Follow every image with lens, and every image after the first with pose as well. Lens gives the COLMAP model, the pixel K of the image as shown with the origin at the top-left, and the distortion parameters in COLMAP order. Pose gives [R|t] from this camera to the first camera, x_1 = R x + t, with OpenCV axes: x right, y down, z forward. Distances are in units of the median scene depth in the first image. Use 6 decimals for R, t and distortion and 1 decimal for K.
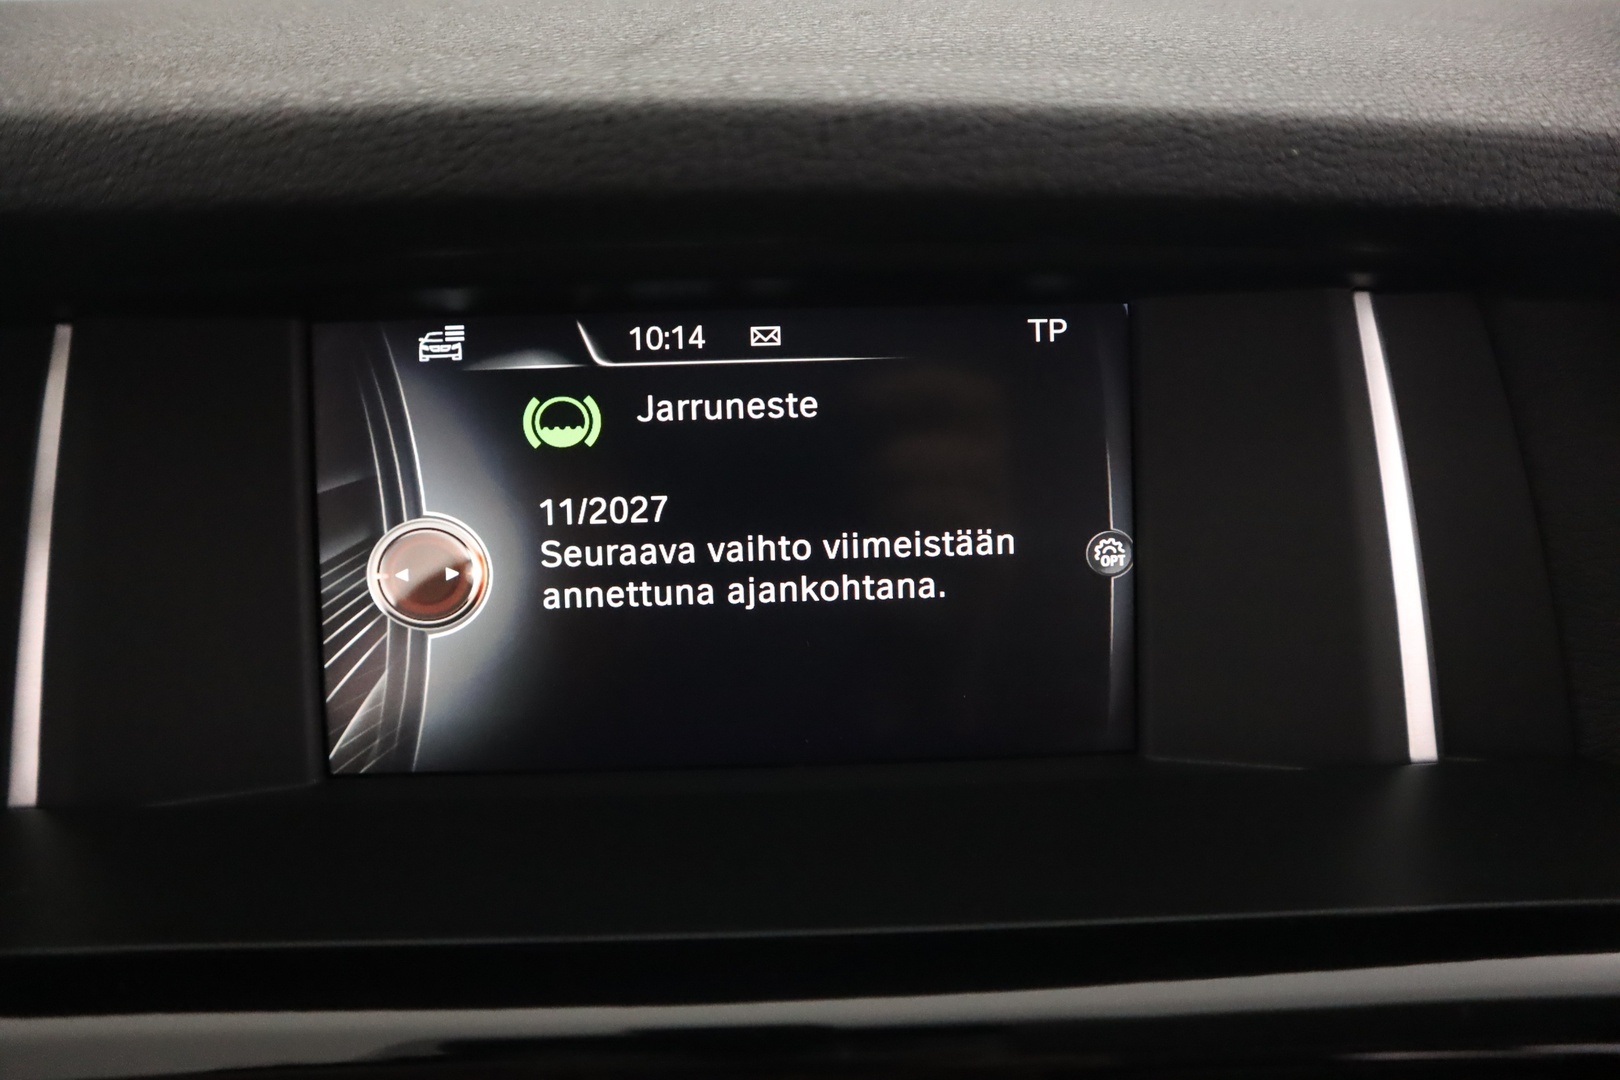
lens RADIAL K [[1118.0, 0, 808.0], [0, 1118.0, 564.5], [0, 0, 1]] dist [-0.122541, 0.073853]
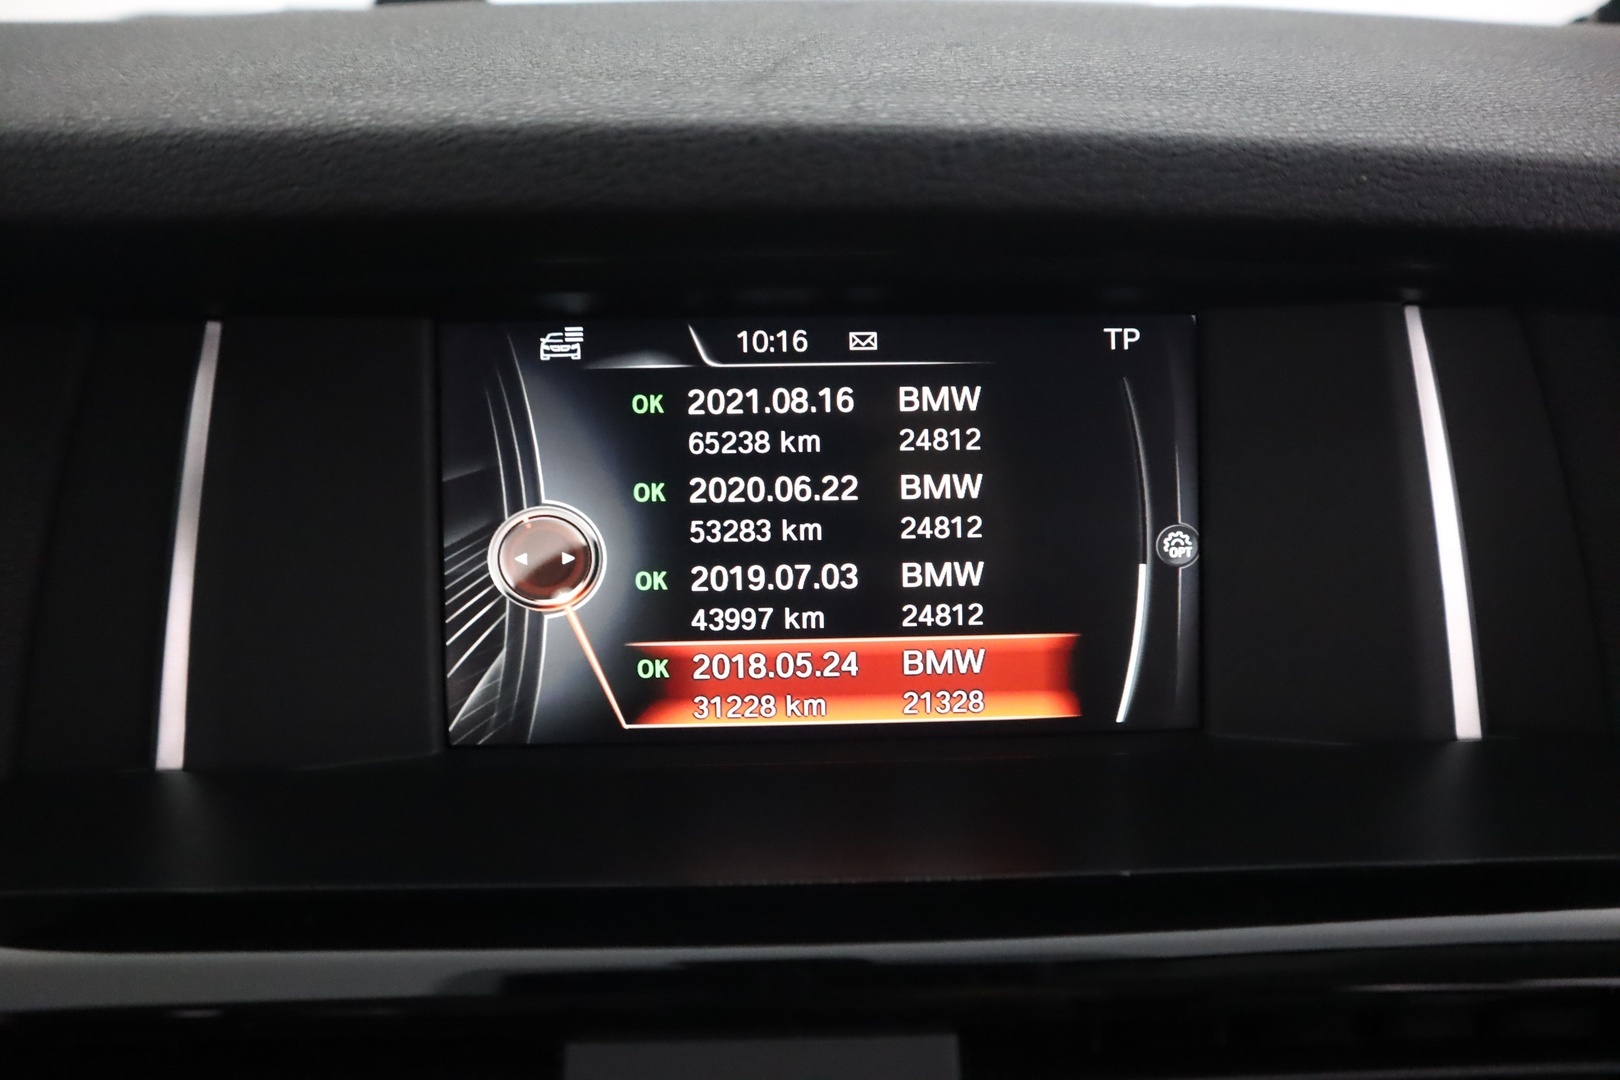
lens RADIAL K [[1118.0, 0, 808.0], [0, 1118.0, 564.5], [0, 0, 1]] dist [-0.122541, 0.073853]
pose [[0.999952, 0.009345, -0.003039, -0.104059], [-0.009385, 0.999867, -0.013327, 0.032311], [0.002914, 0.013355, 0.999907, -0.094640]]
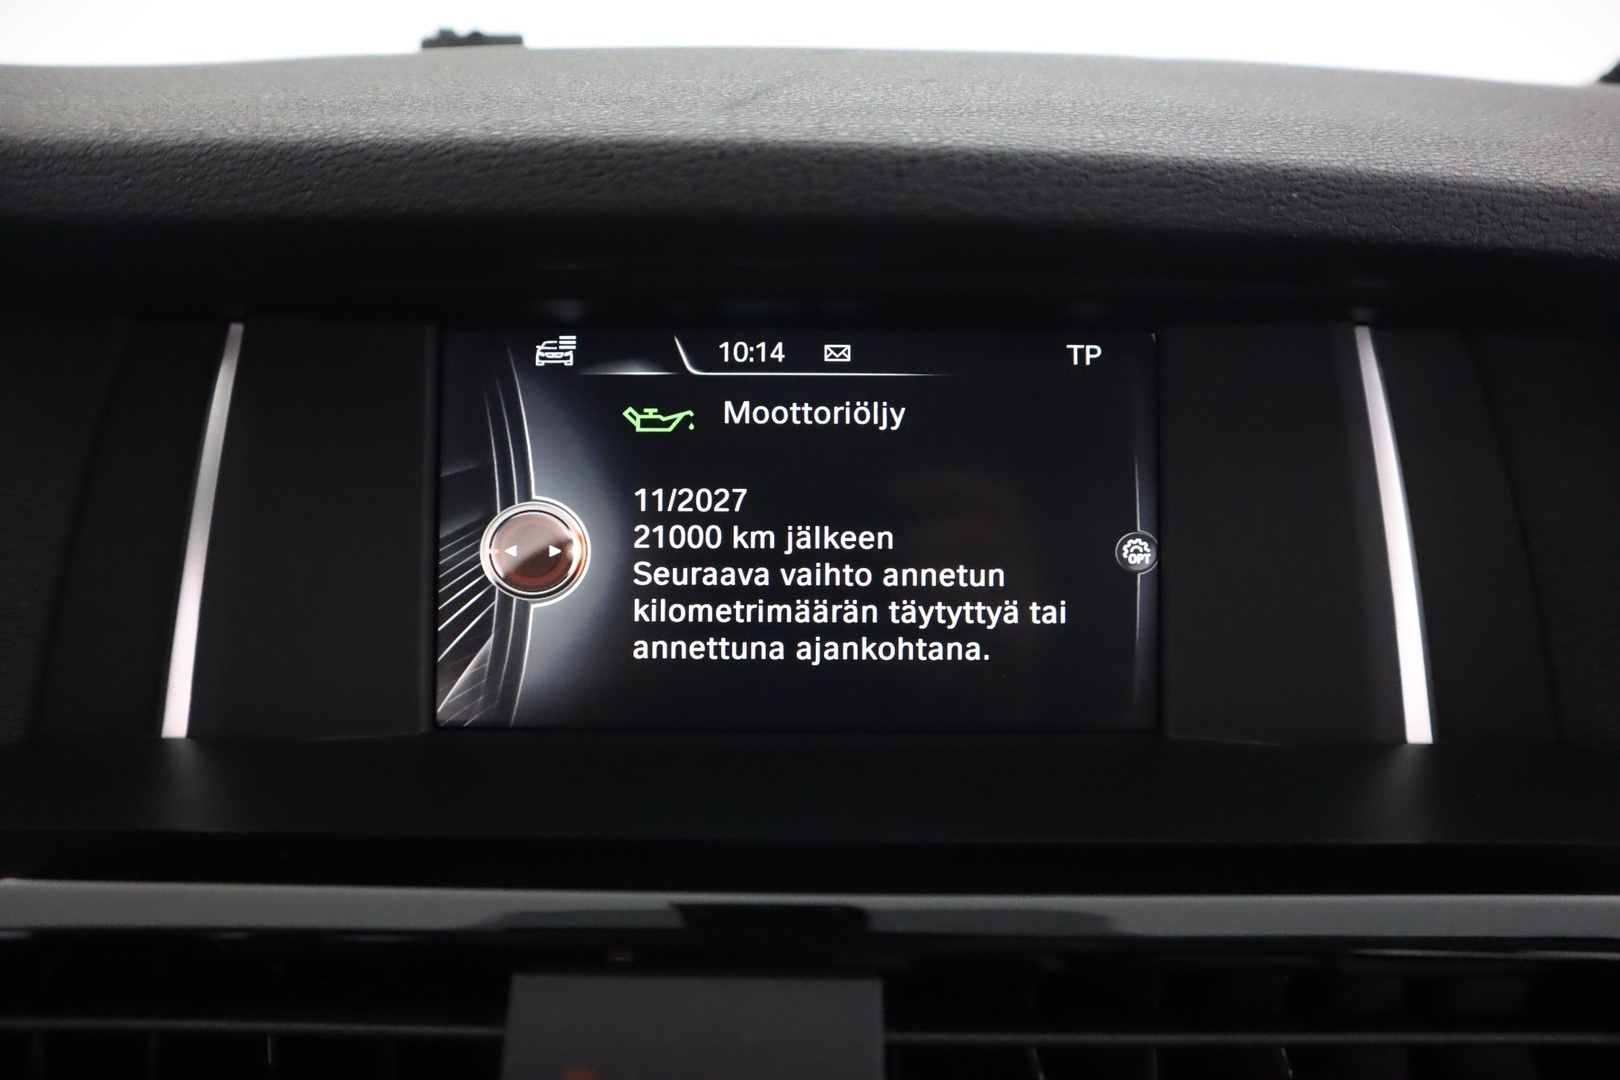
lens RADIAL K [[1118.0, 0, 808.0], [0, 1118.0, 564.5], [0, 0, 1]] dist [-0.122541, 0.073853]
pose [[0.998923, 0.031495, -0.034084, -0.027093], [-0.033782, 0.997062, -0.068750, 0.111422], [0.031819, 0.069828, 0.997051, -0.159118]]
